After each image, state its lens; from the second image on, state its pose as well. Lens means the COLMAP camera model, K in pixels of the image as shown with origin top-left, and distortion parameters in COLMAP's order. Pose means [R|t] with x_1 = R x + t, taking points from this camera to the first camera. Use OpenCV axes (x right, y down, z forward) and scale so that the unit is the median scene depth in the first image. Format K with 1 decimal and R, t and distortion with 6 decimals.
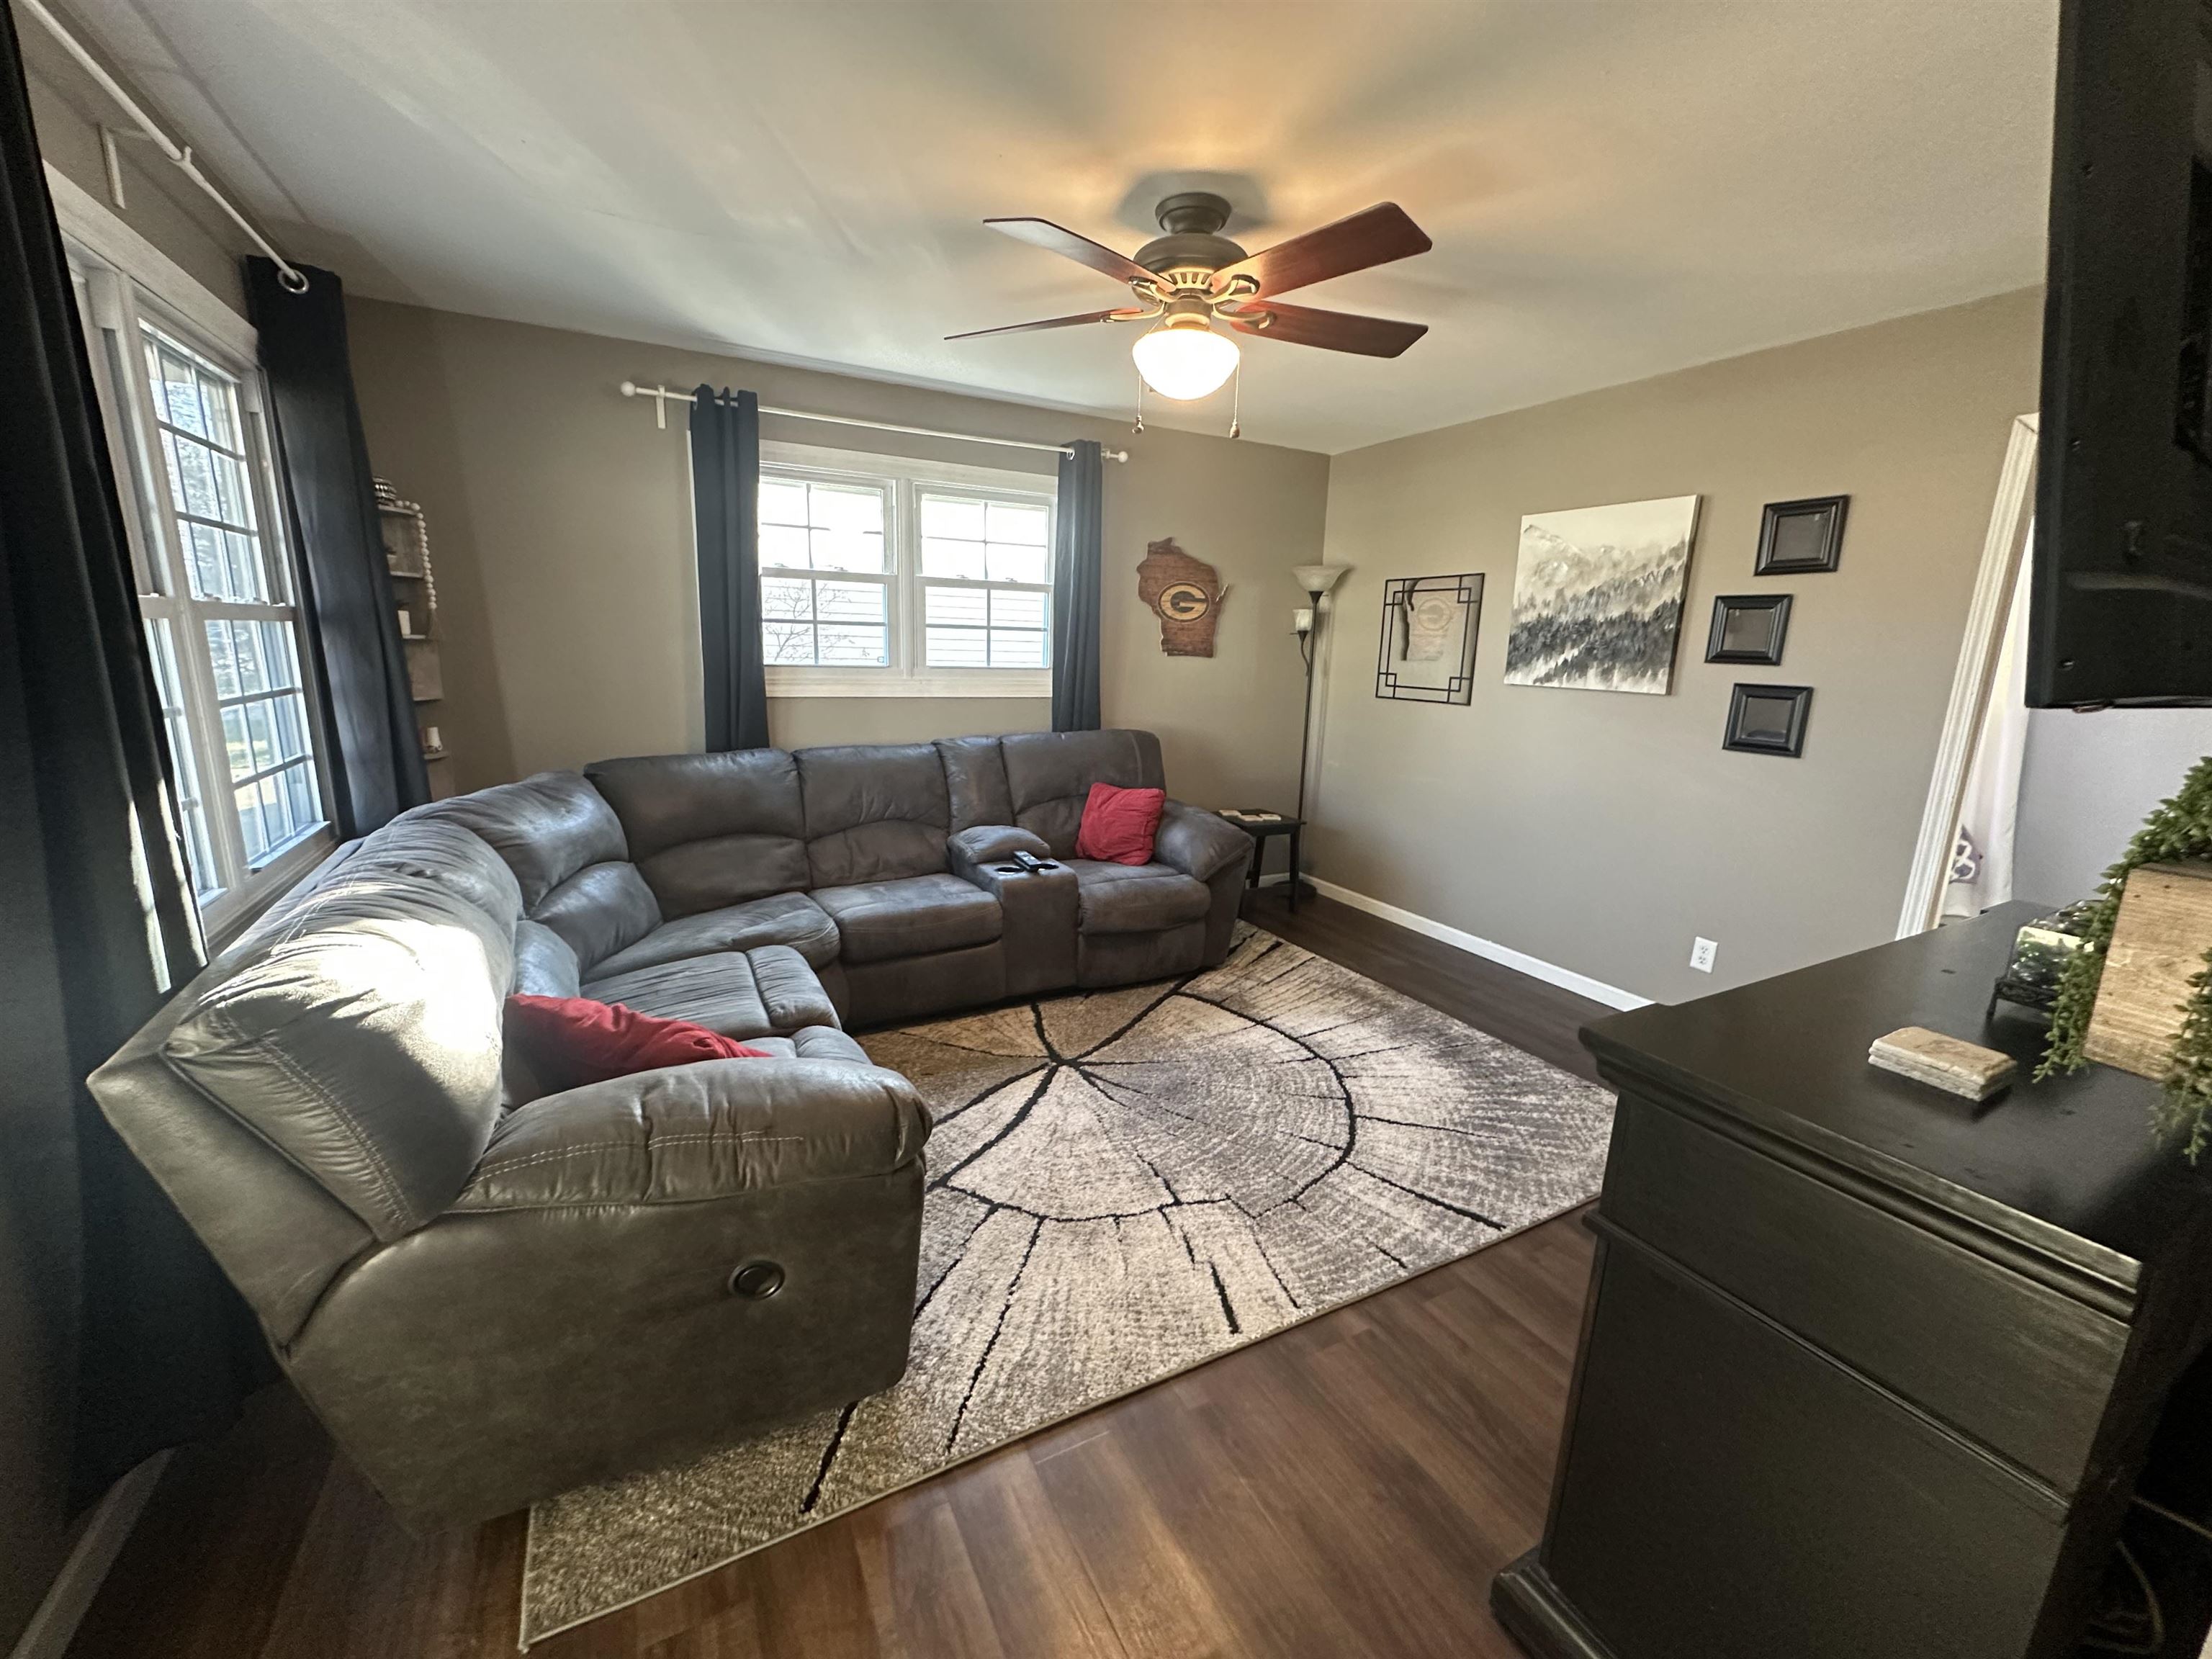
lens RADIAL K [[882.9, 0, 1106.0], [0, 882.9, 829.5], [0, 0, 1]] dist [0.000397, 0.000052]
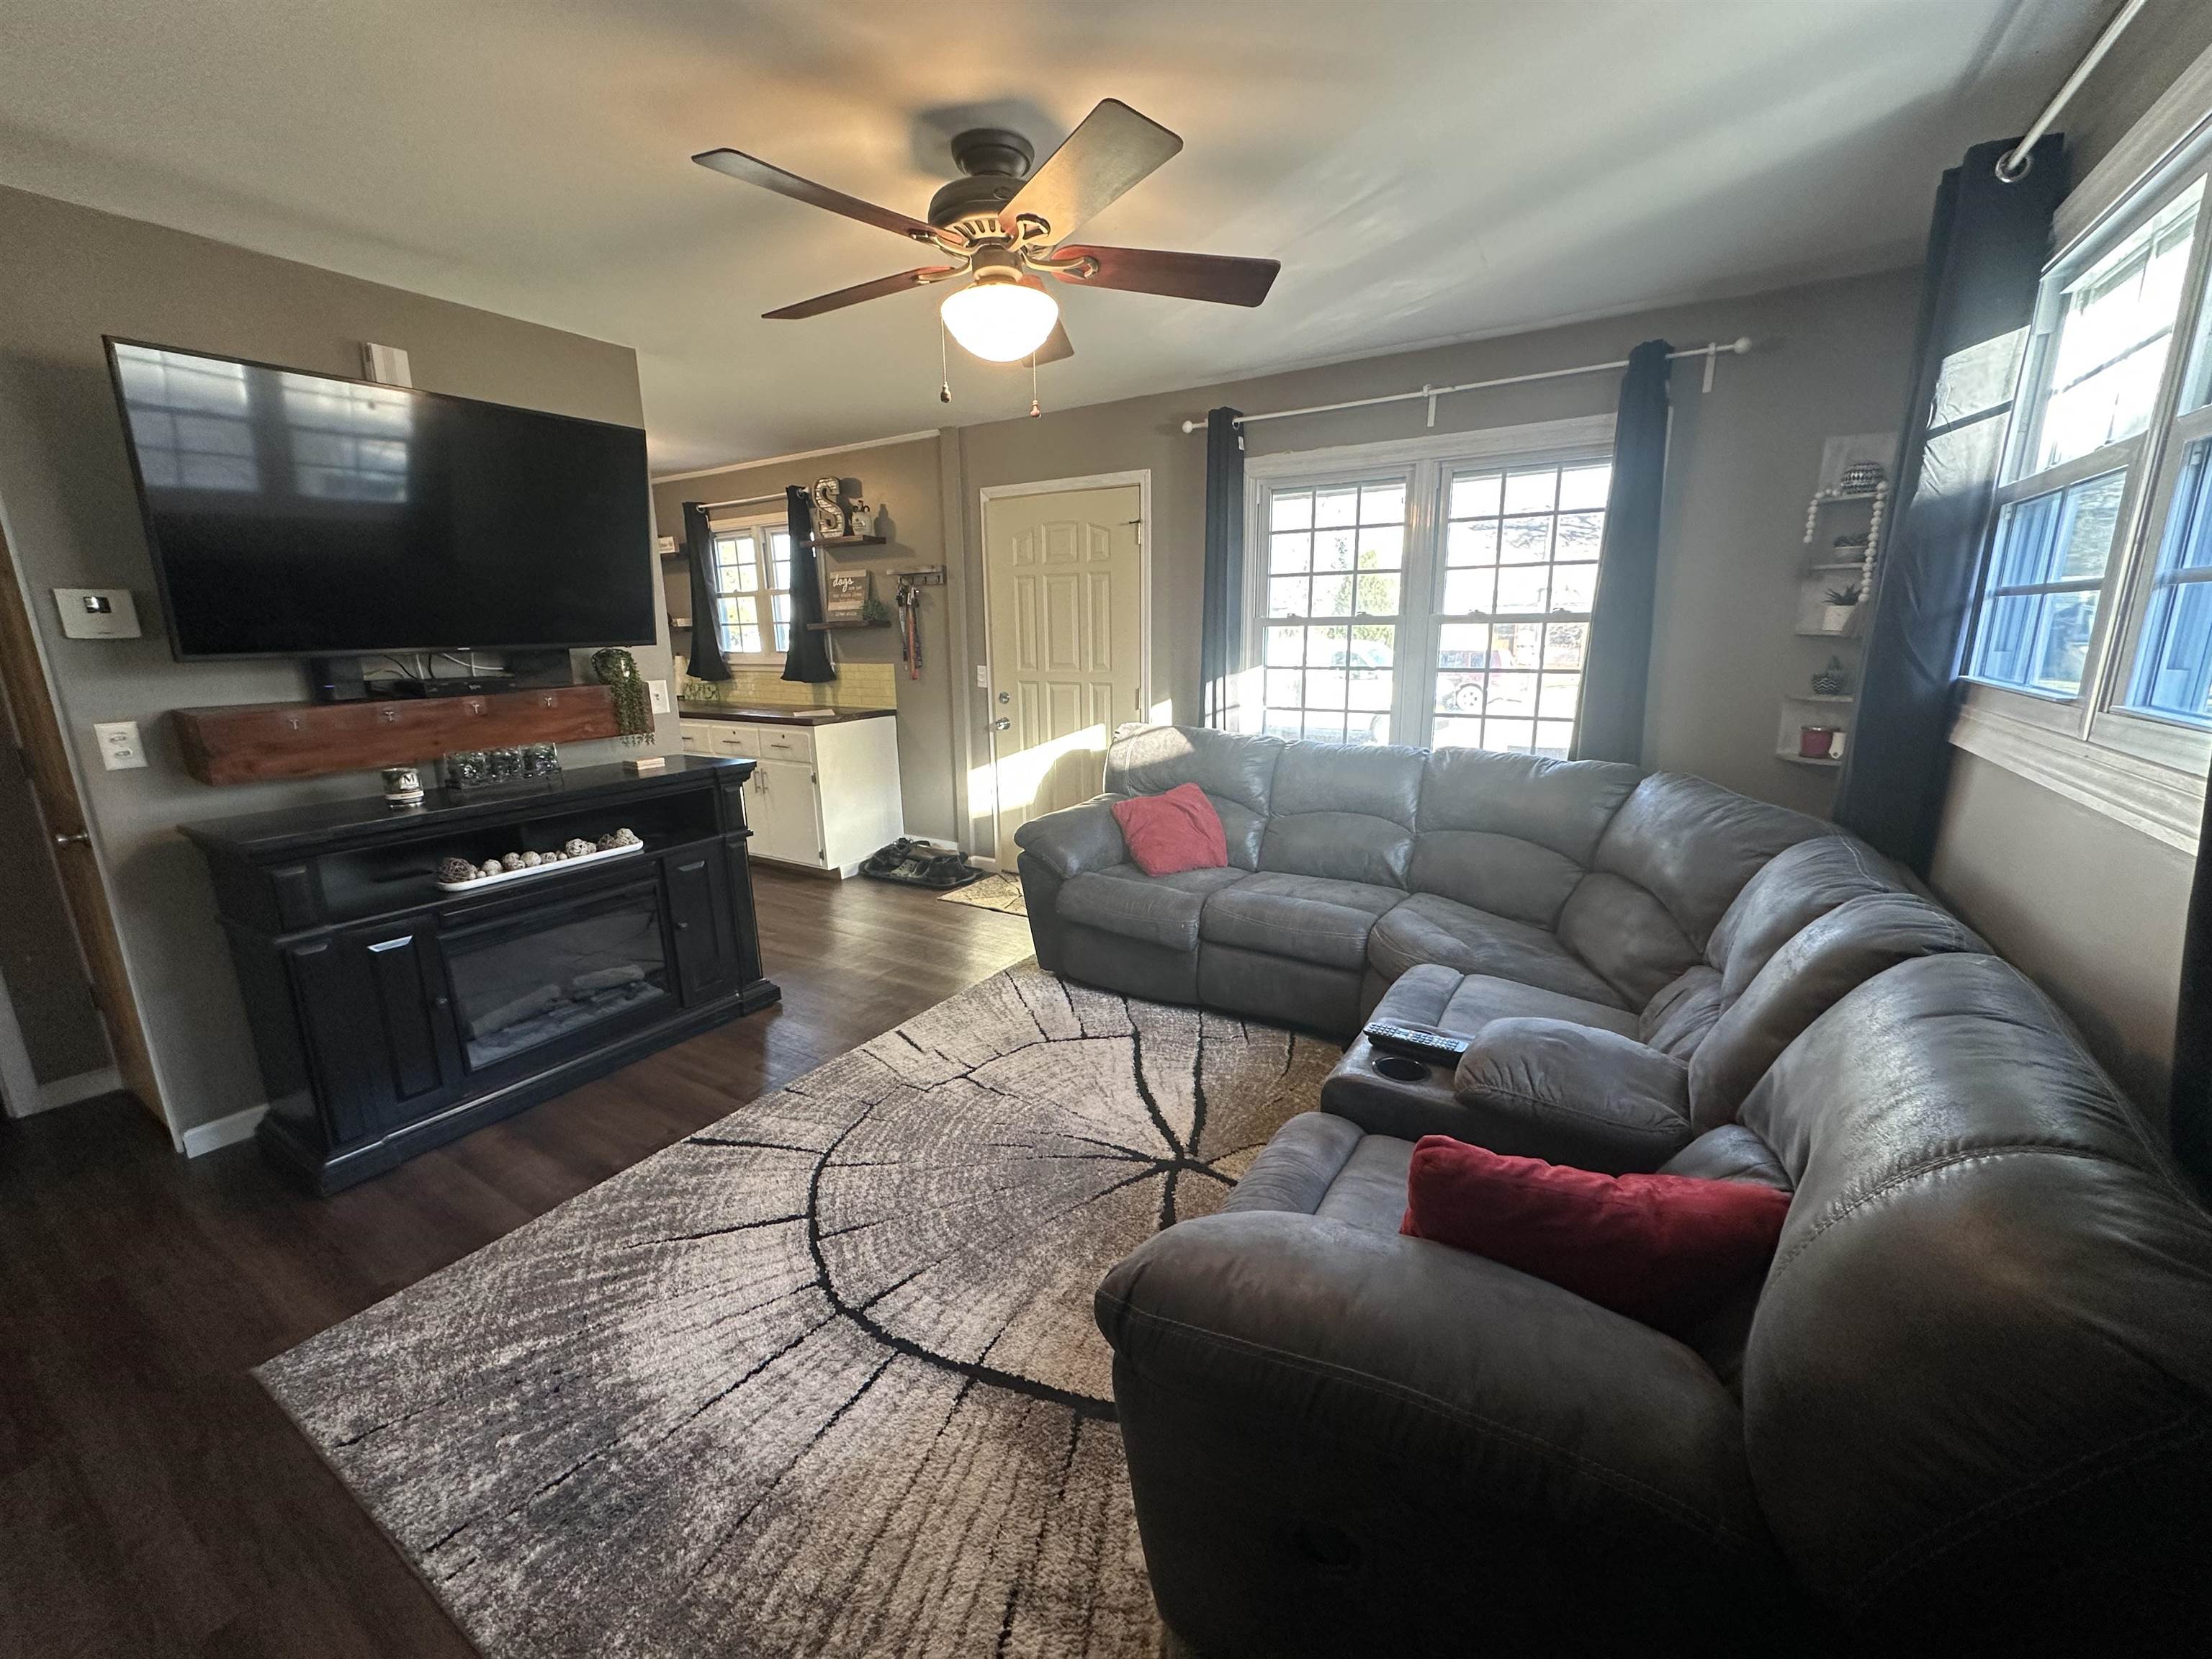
lens RADIAL K [[882.9, 0, 1106.0], [0, 882.9, 829.5], [0, 0, 1]] dist [0.000397, 0.000052]
pose [[-0.867629, 0.096469, -0.487764, 0.414062], [-0.113278, 0.916848, 0.382830, -0.344936], [0.484137, 0.387407, -0.784555, 1.662970]]
